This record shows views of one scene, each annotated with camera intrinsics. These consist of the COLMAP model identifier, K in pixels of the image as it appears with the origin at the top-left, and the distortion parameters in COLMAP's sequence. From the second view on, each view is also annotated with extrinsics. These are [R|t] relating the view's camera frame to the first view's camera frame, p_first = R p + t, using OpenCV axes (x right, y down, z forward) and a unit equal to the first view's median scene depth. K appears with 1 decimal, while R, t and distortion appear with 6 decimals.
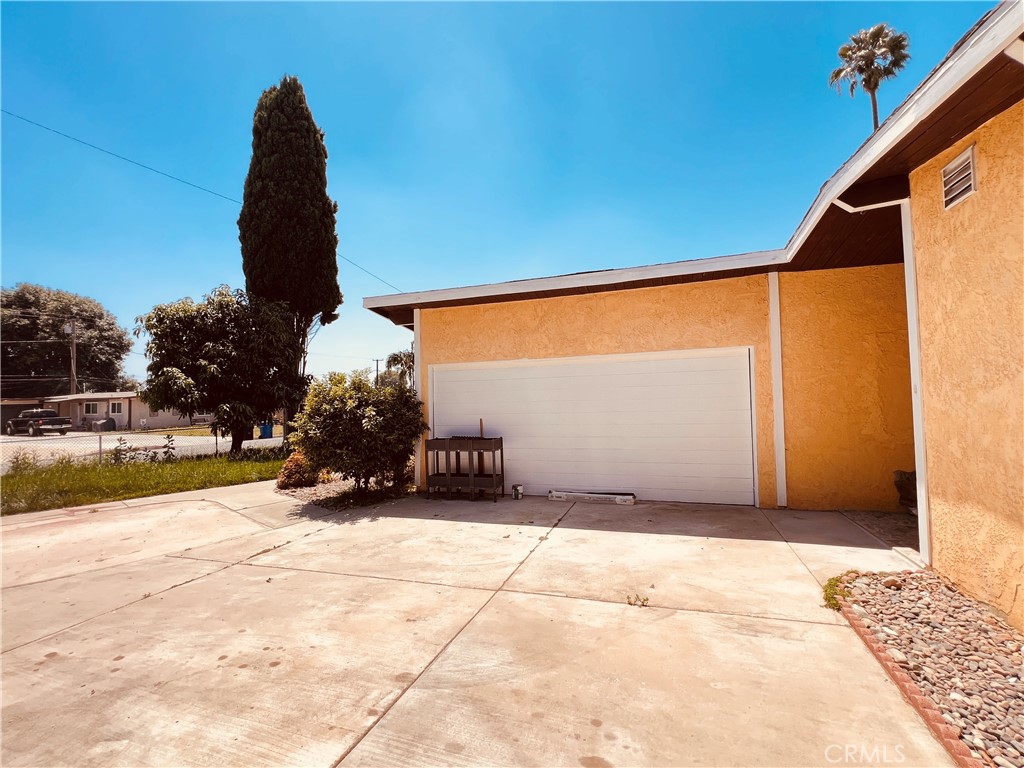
lens RADIAL K [[463.2, 0, 510.4], [0, 463.2, 383.8], [0, 0, 1]] dist [-0.002370, 0.000878]
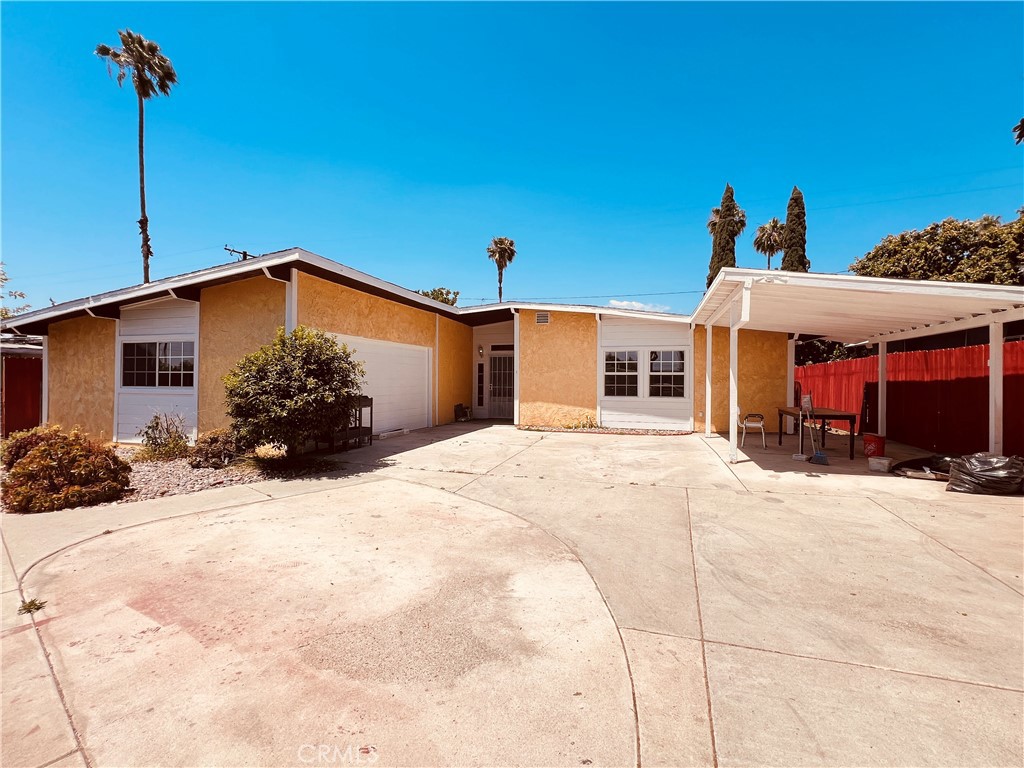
lens RADIAL K [[463.2, 0, 510.4], [0, 463.2, 383.8], [0, 0, 1]] dist [-0.002370, 0.000878]
pose [[-0.043321, 0.016700, 0.998922, -2.683852], [-0.040676, 0.999002, -0.018465, 0.175600], [-0.998233, -0.041432, -0.042598, 1.330192]]
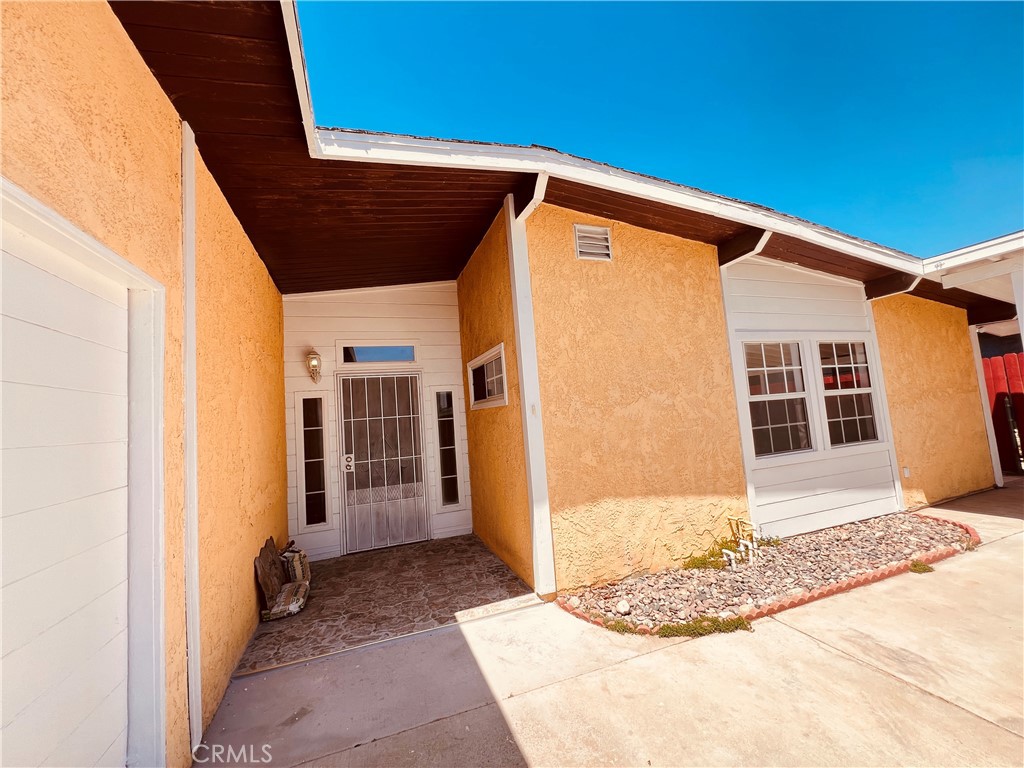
lens RADIAL K [[409.6, 0, 512.0], [0, 409.6, 384.0], [0, 0, 1]] dist [0.001210, 0.000171]
pose [[-0.626877, 0.127701, 0.768582, 0.271914], [0.057693, 0.991376, -0.117663, 0.063576], [-0.776980, -0.029418, -0.628838, 1.774054]]
